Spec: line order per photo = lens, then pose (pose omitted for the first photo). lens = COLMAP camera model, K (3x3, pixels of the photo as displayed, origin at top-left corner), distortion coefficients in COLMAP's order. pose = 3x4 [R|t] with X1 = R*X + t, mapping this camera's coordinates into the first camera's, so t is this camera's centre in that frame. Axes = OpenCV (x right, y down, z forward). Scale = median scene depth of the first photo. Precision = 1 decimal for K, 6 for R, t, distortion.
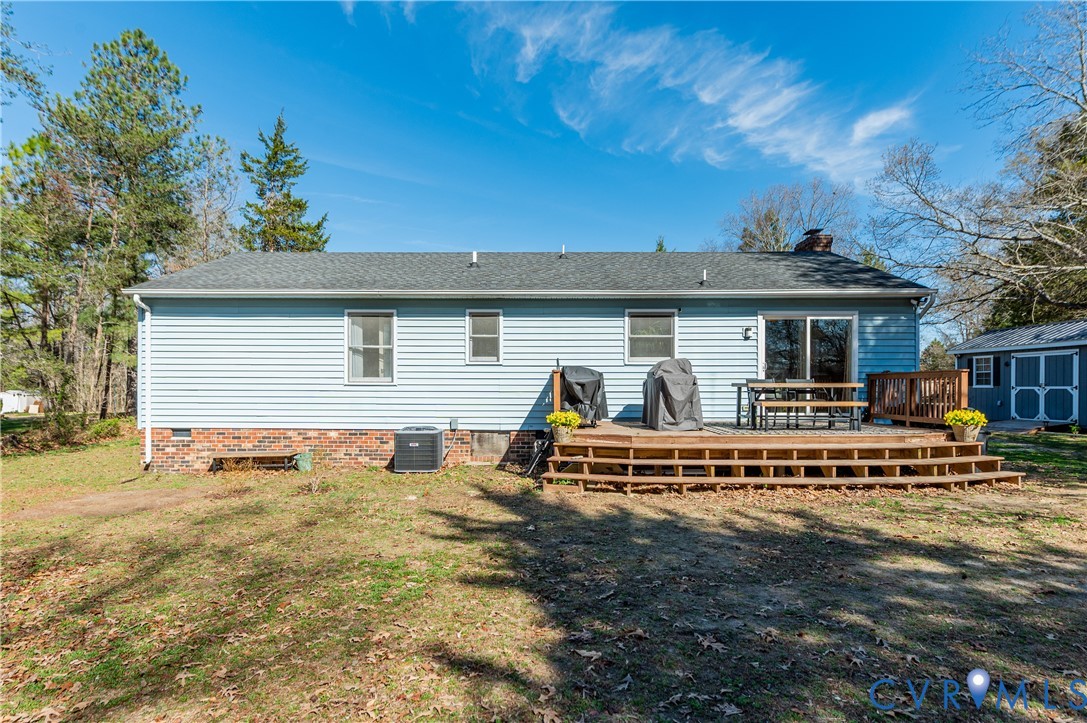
lens RADIAL K [[503.2, 0, 550.9], [0, 503.2, 387.9], [0, 0, 1]] dist [-0.000949, 0.000011]
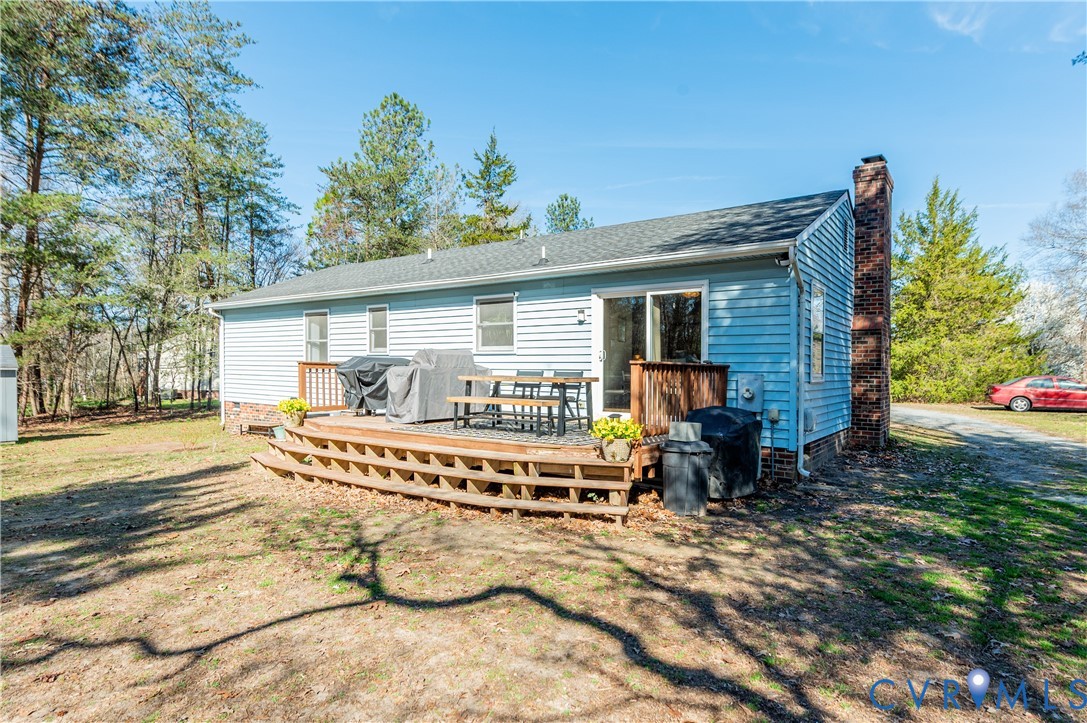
lens RADIAL K [[534.5, 0, 564.1], [0, 534.5, 368.3], [0, 0, 1]] dist [-0.002036, -0.000242]
pose [[0.854384, 0.007109, -0.519594, 0.828648], [-0.013565, 0.999871, -0.008625, -0.013603], [0.519466, 0.014417, 0.854370, 0.221881]]
